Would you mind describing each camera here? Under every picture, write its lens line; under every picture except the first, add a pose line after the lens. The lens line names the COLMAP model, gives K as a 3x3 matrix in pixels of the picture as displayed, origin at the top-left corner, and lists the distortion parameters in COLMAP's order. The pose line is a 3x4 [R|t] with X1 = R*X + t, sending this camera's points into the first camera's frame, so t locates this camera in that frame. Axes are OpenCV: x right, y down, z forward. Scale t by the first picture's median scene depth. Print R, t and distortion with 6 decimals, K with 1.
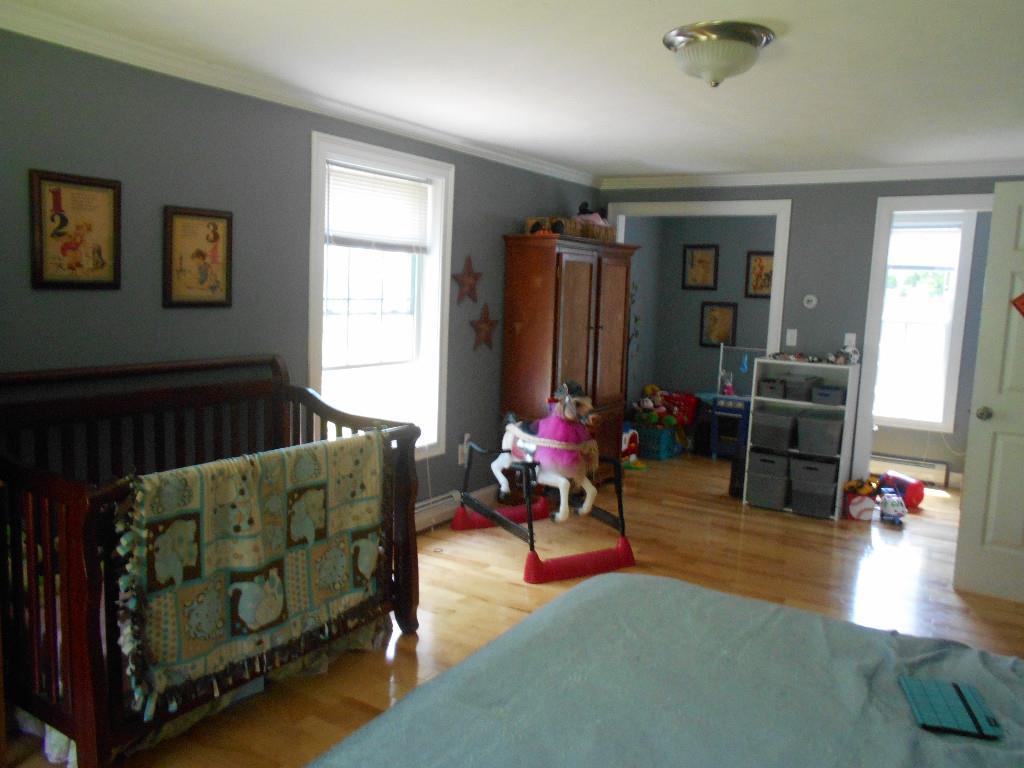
lens RADIAL K [[800.2, 0, 512.0], [0, 800.2, 384.0], [0, 0, 1]] dist [-0.054226, 0.012207]
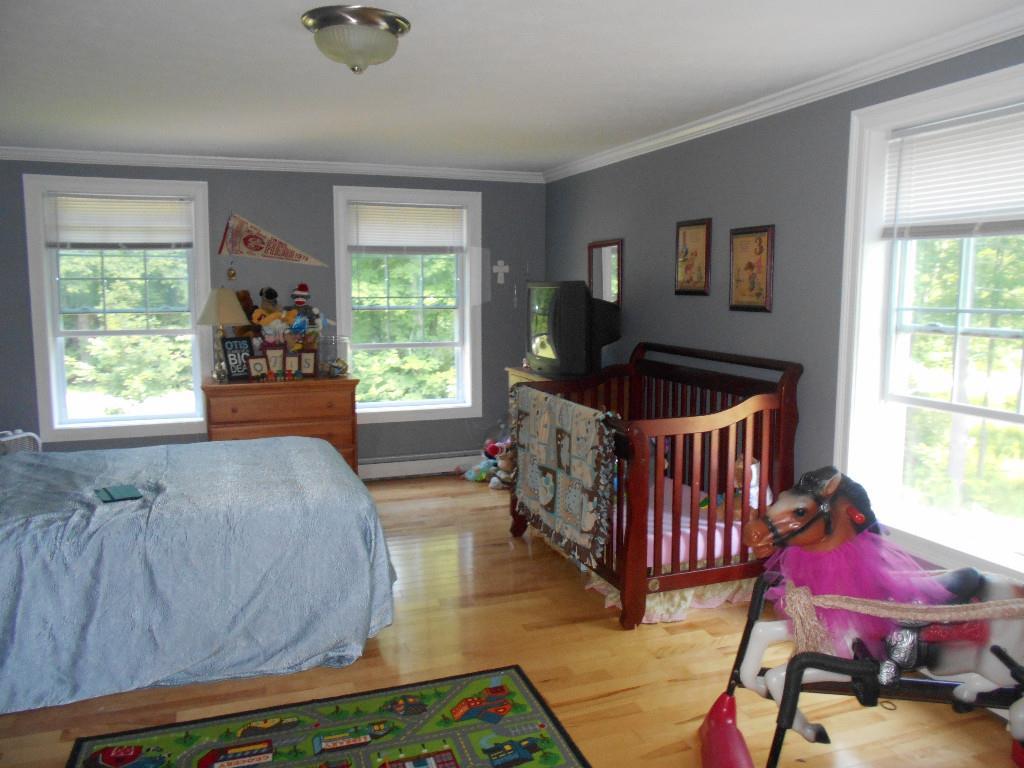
lens RADIAL K [[800.2, 0, 512.0], [0, 800.2, 384.0], [0, 0, 1]] dist [-0.054226, 0.012207]
pose [[-0.610391, 0.062772, -0.789609, 0.779364], [-0.116751, 0.978837, 0.168067, -0.153293], [0.783449, 0.194774, -0.590145, 1.490239]]
